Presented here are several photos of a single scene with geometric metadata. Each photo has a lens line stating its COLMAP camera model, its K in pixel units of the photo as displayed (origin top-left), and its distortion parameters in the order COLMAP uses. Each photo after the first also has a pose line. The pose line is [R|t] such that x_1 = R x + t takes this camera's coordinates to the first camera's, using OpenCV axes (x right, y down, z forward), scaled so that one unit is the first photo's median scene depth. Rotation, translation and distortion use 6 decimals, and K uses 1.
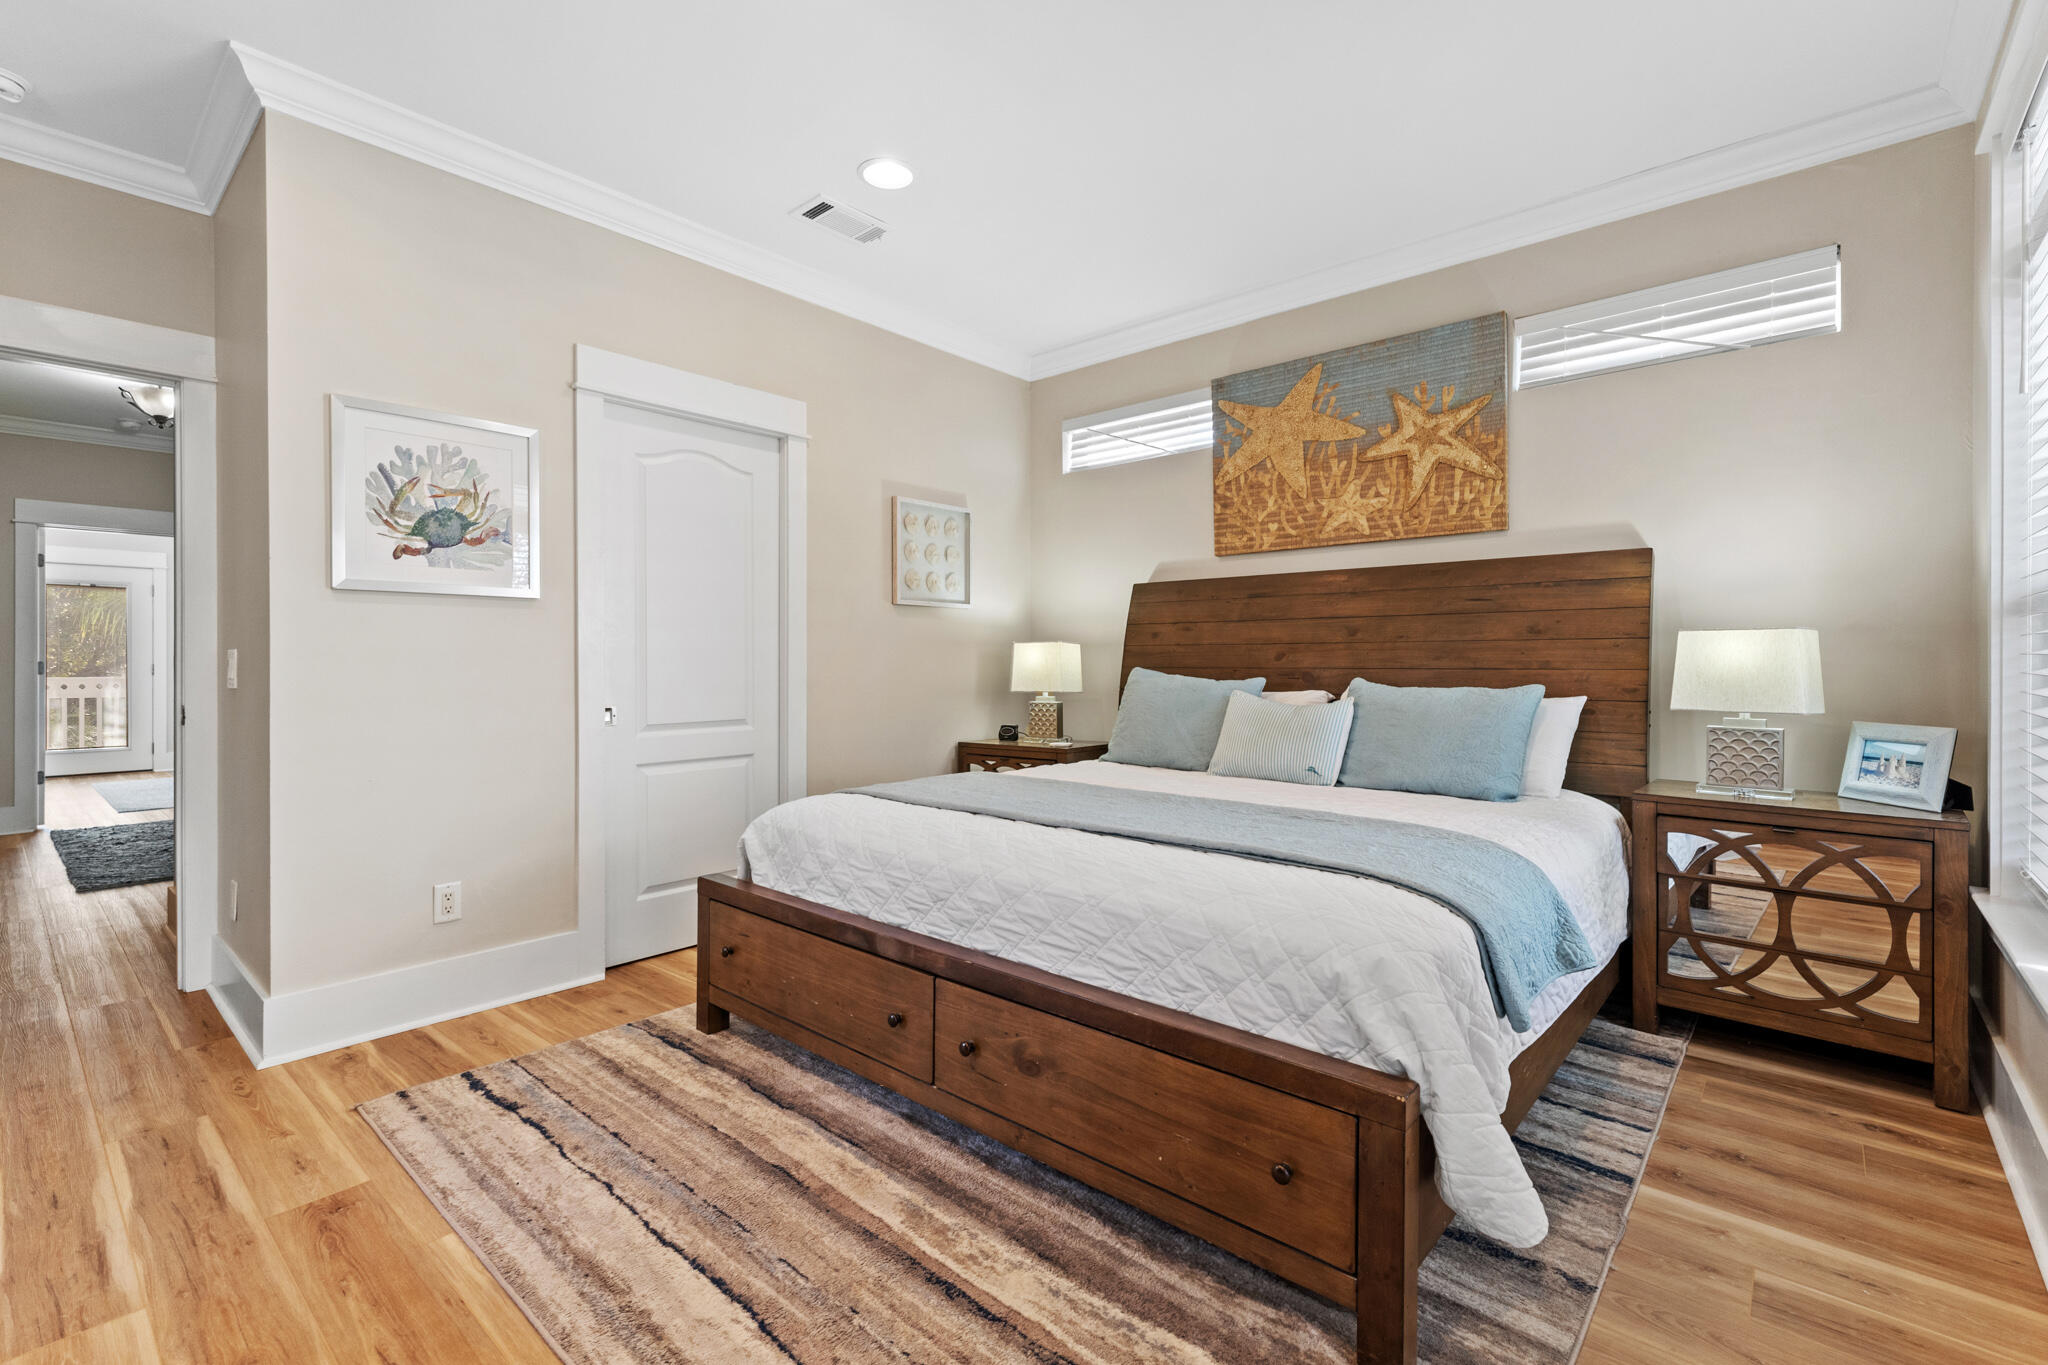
lens RADIAL K [[905.6, 0, 1022.1], [0, 905.6, 669.5], [0, 0, 1]] dist [0.002266, 0.001037]
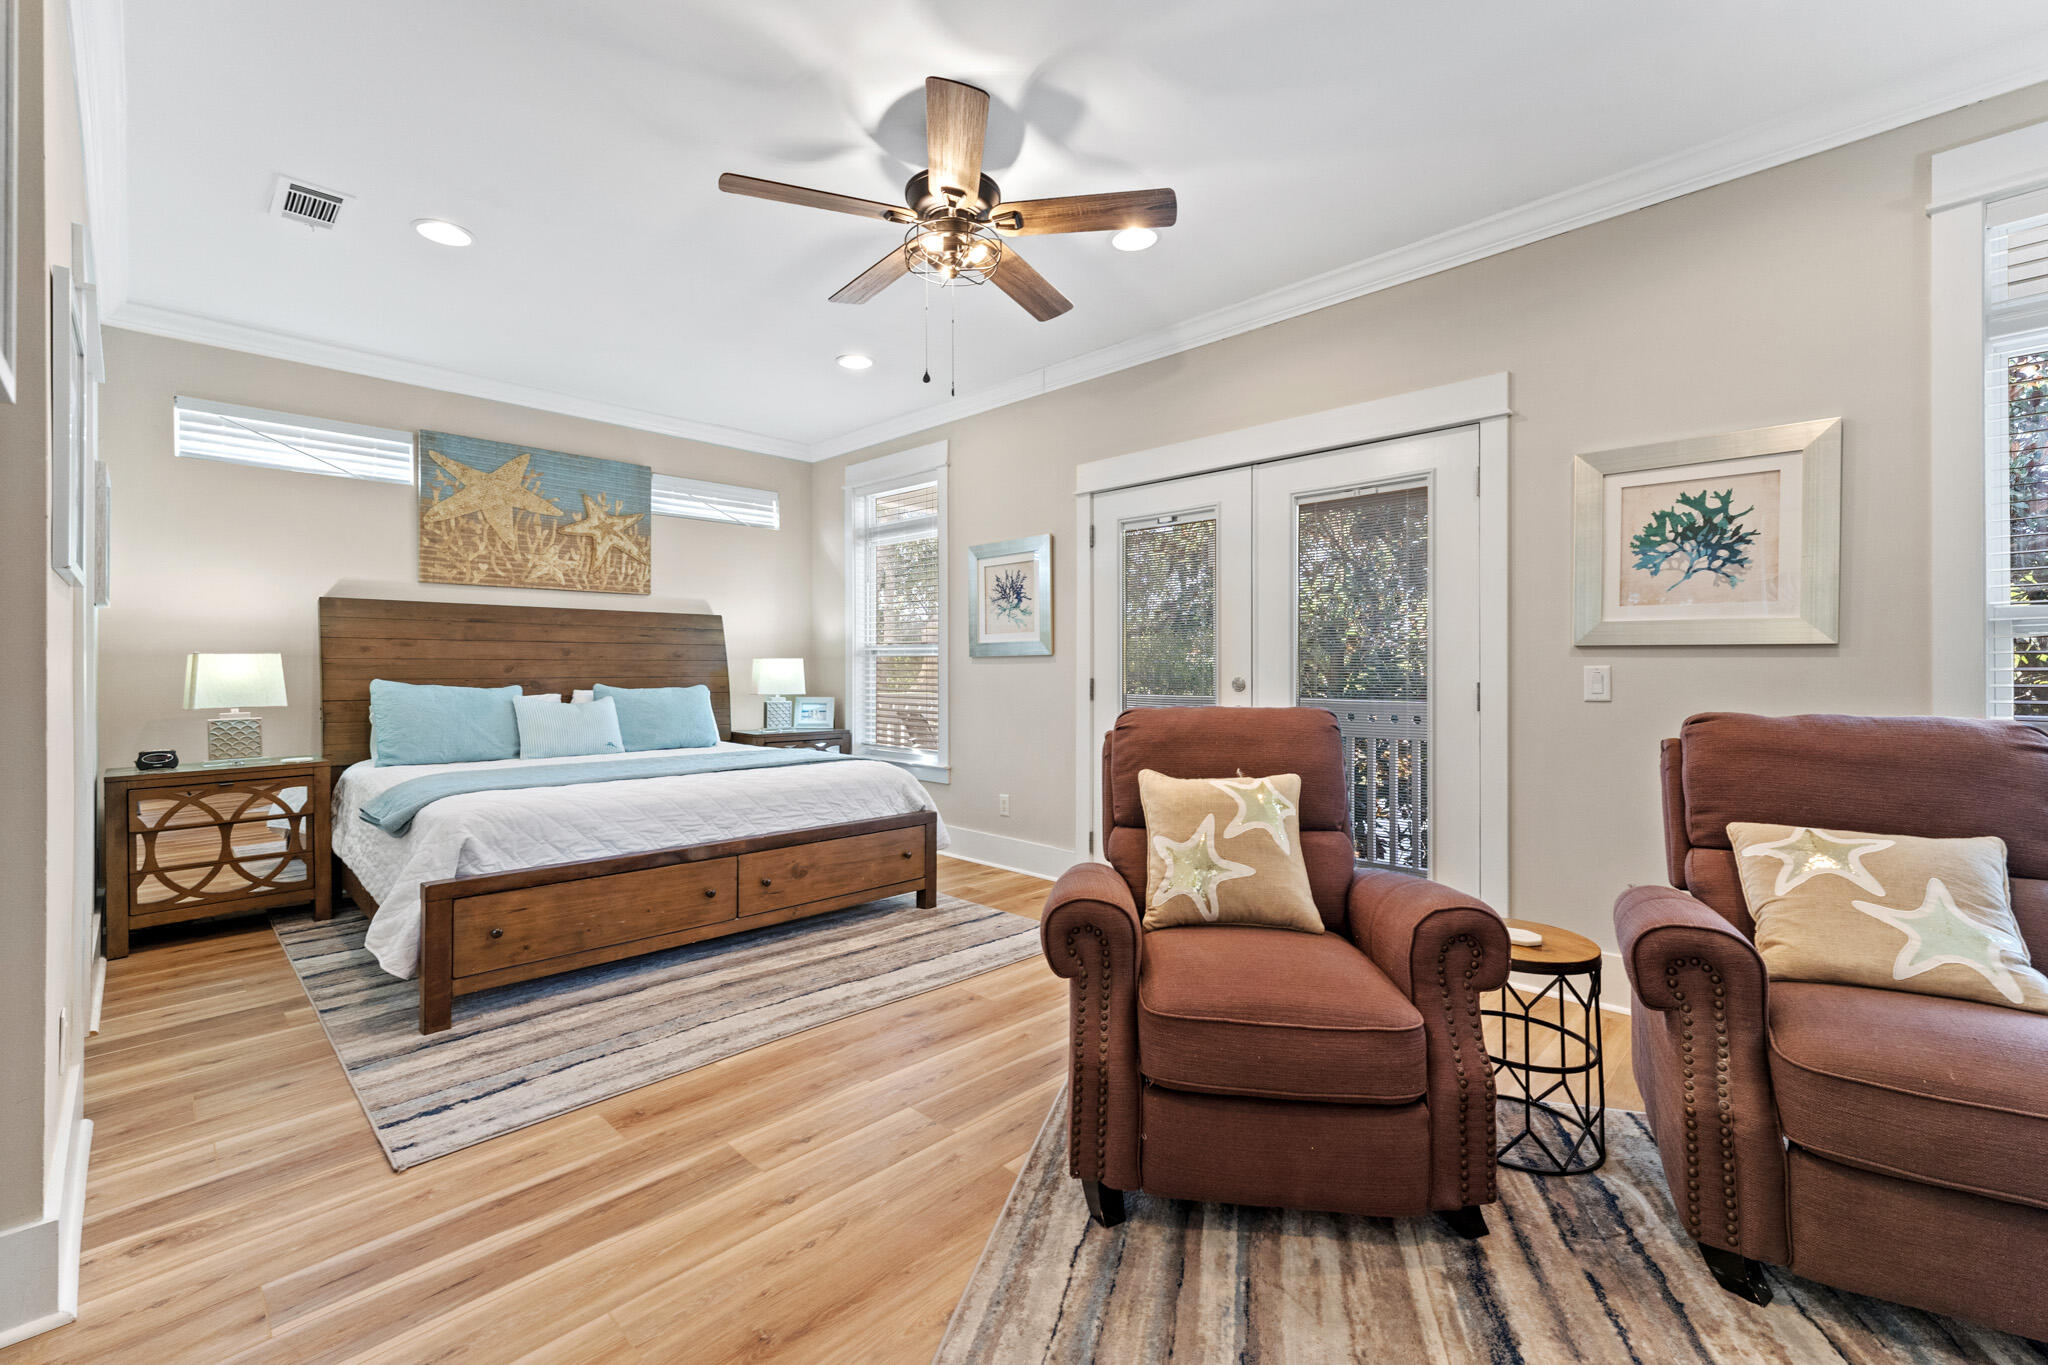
lens RADIAL K [[905.6, 0, 1010.2], [0, 905.6, 677.7], [0, 0, 1]] dist [0.002266, 0.001037]
pose [[0.055198, -0.011816, 0.998406, -1.072120], [0.007261, 0.999908, 0.011433, -0.013001], [-0.998449, 0.006618, 0.055278, 0.220846]]
